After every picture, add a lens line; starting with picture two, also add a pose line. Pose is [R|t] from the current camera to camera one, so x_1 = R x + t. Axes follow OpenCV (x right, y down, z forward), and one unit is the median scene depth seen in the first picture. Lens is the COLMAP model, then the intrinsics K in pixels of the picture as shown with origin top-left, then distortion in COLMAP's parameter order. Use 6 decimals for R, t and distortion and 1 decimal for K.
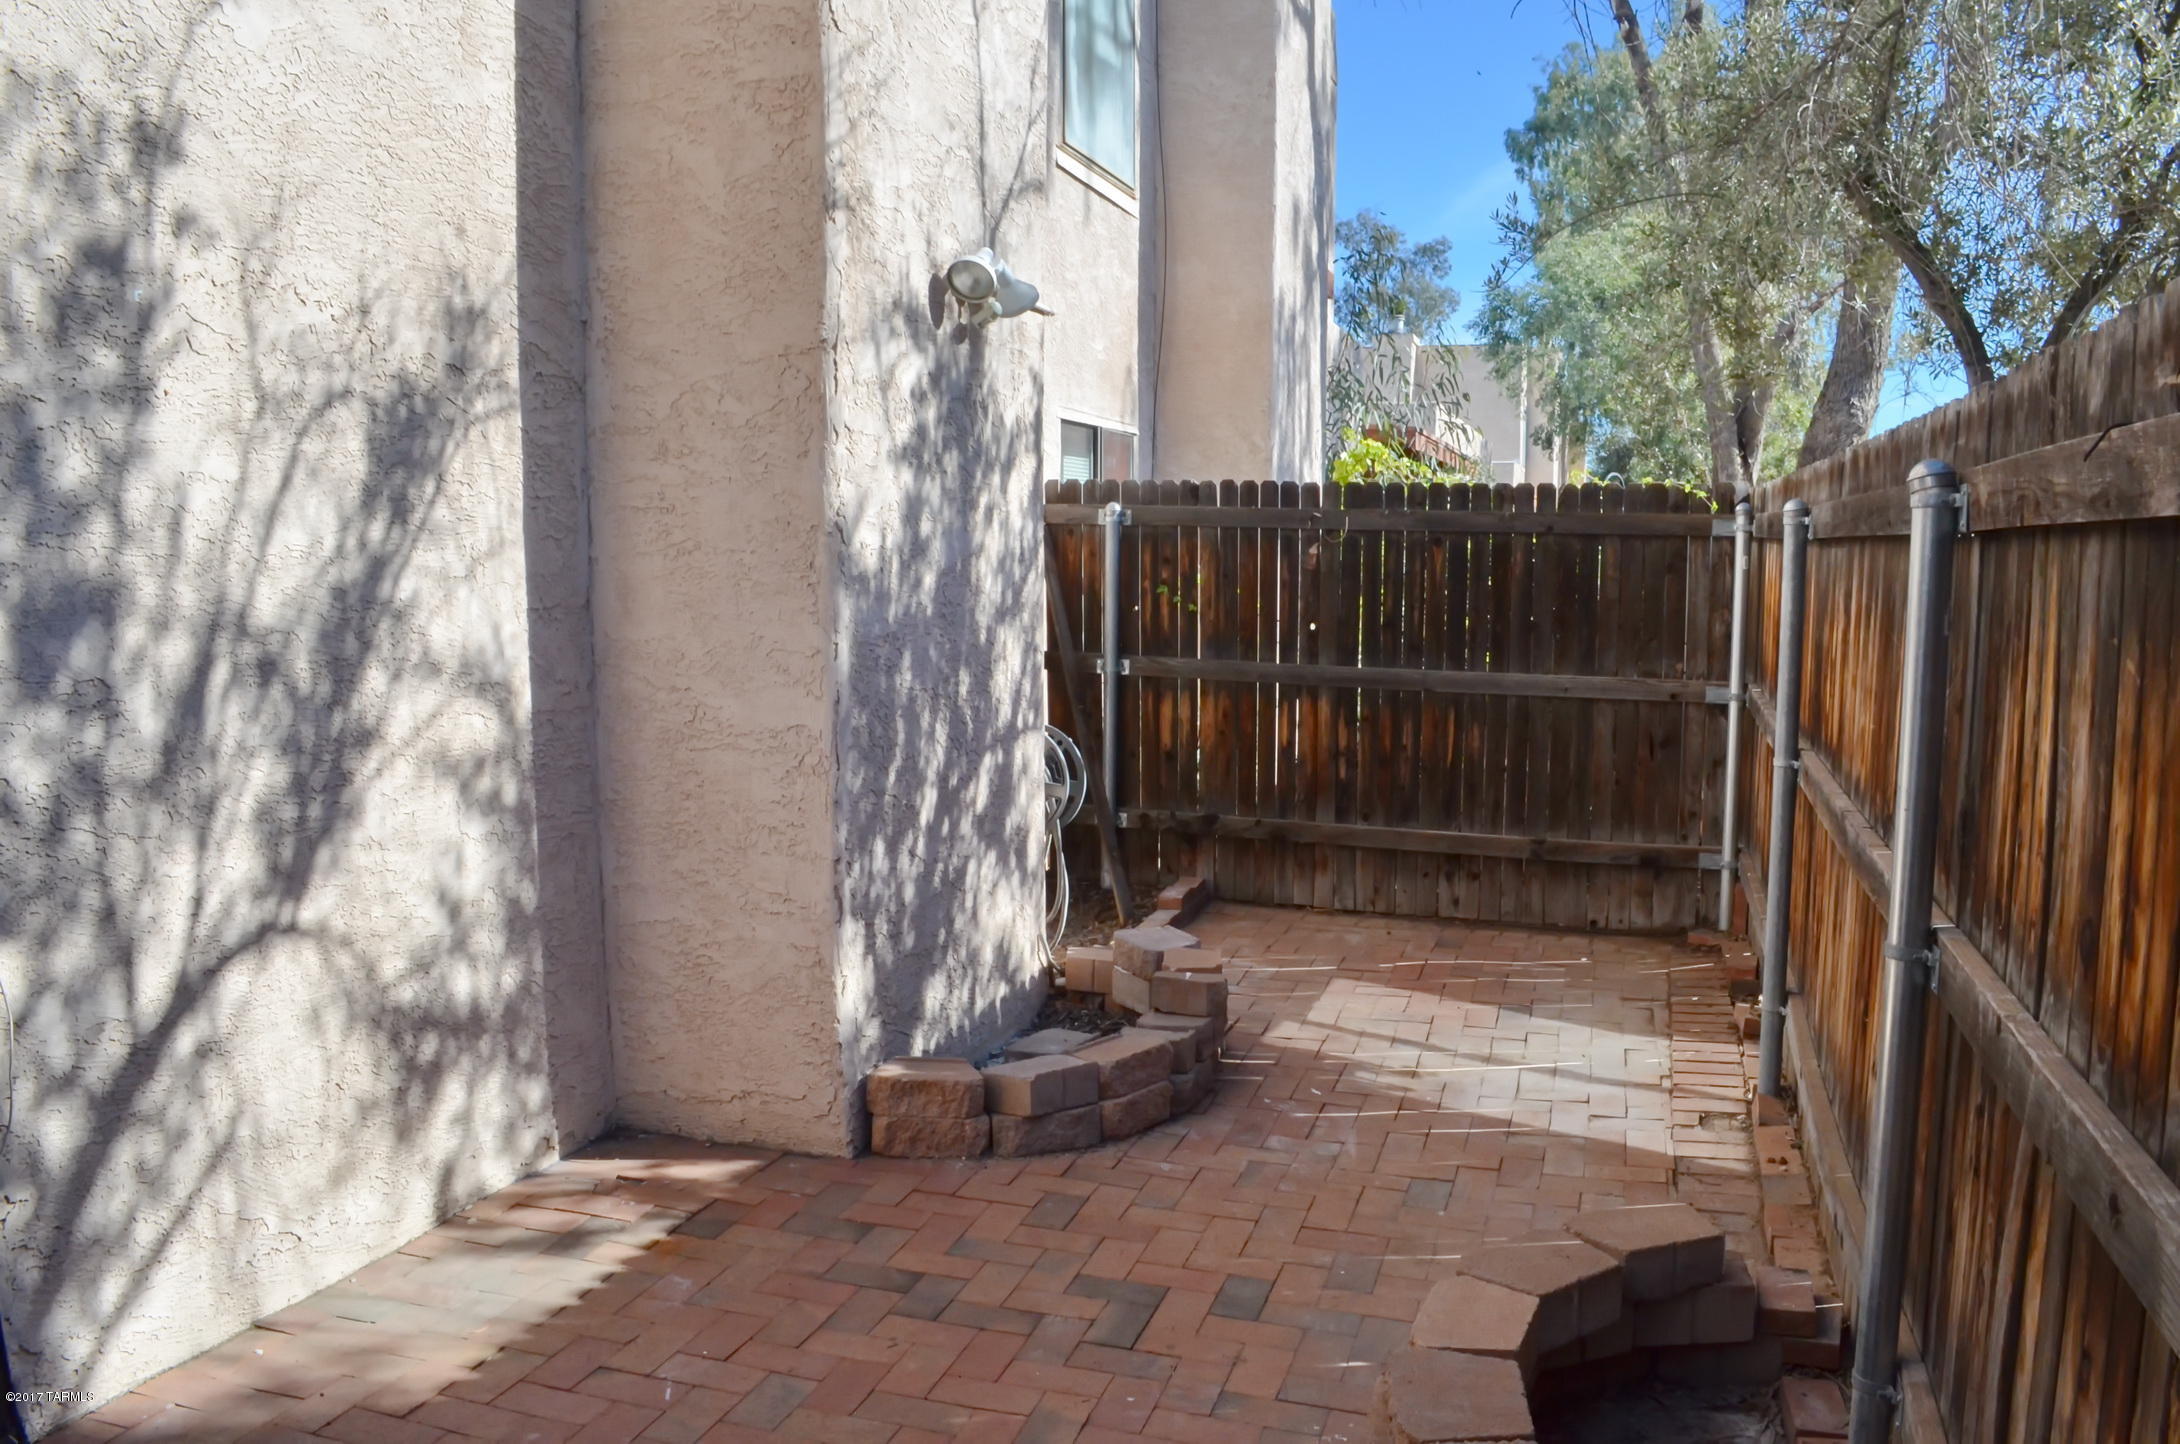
lens RADIAL K [[1725.3, 0, 1128.0], [0, 1725.3, 727.8], [0, 0, 1]] dist [-0.077404, 0.011945]
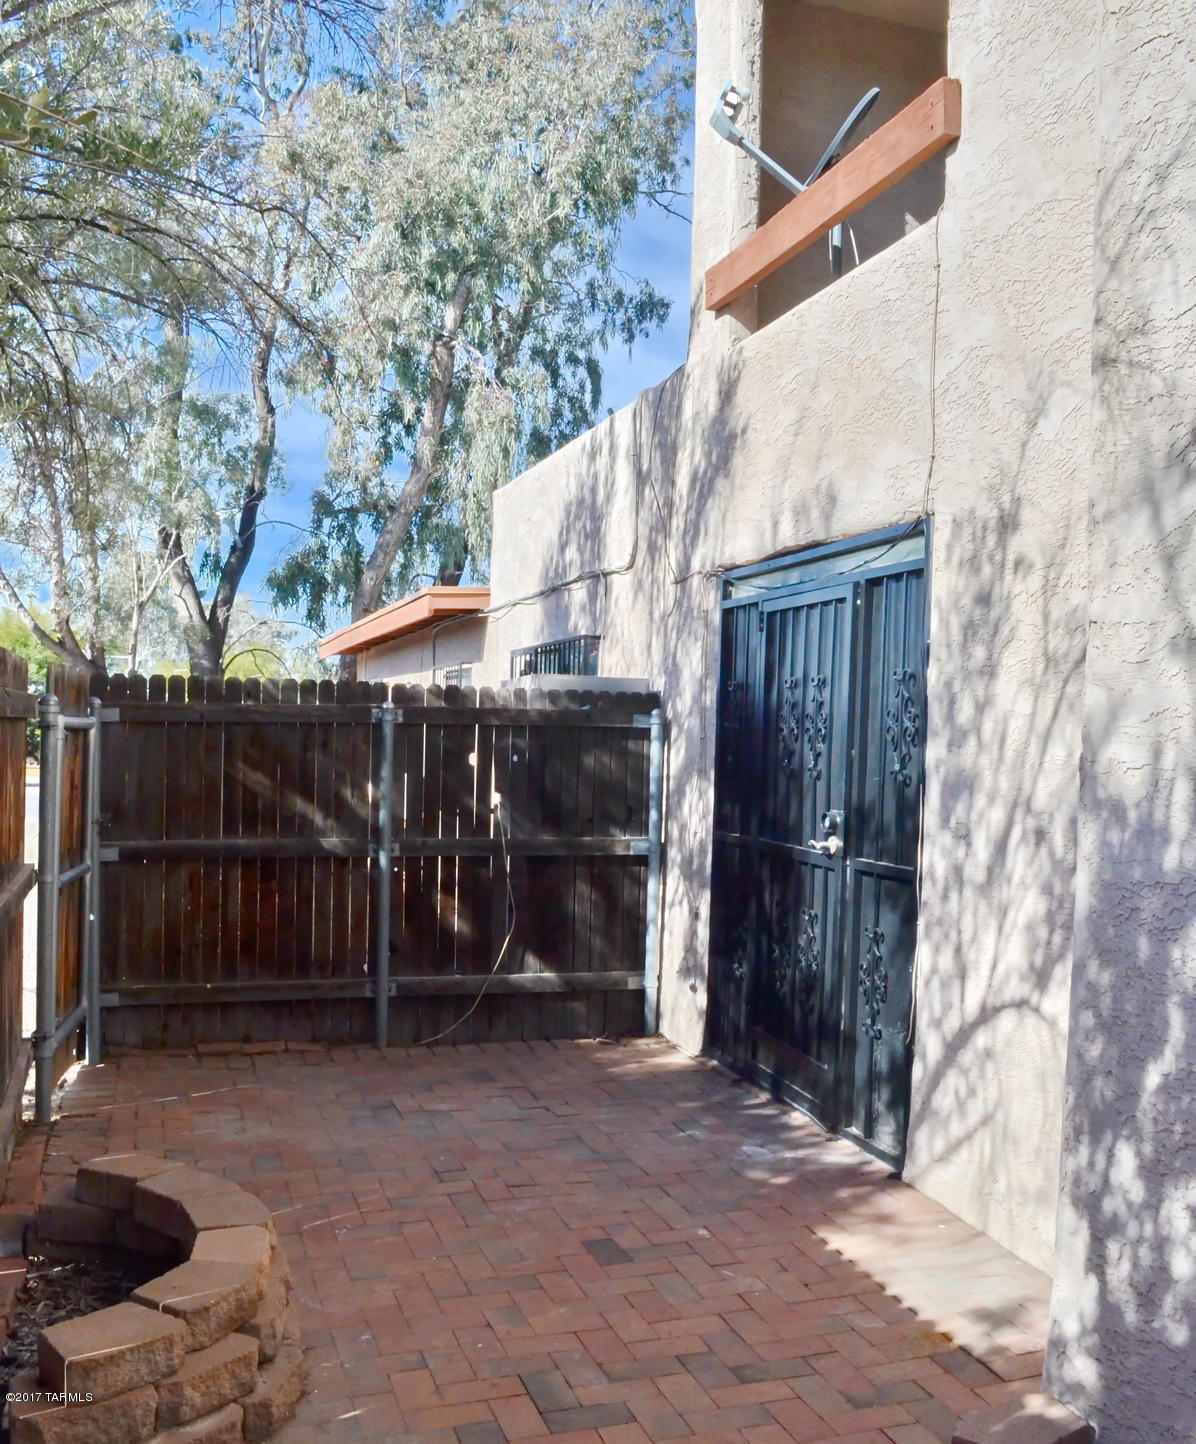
lens RADIAL K [[1386.2, 0, 597.4], [0, 1386.2, 773.6], [0, 0, 1]] dist [-0.048766, -0.001714]
pose [[-0.828769, -0.009901, -0.559504, 0.545724], [-0.088431, 0.989597, 0.113478, -0.205107], [0.552560, 0.143524, -0.821023, 1.869635]]
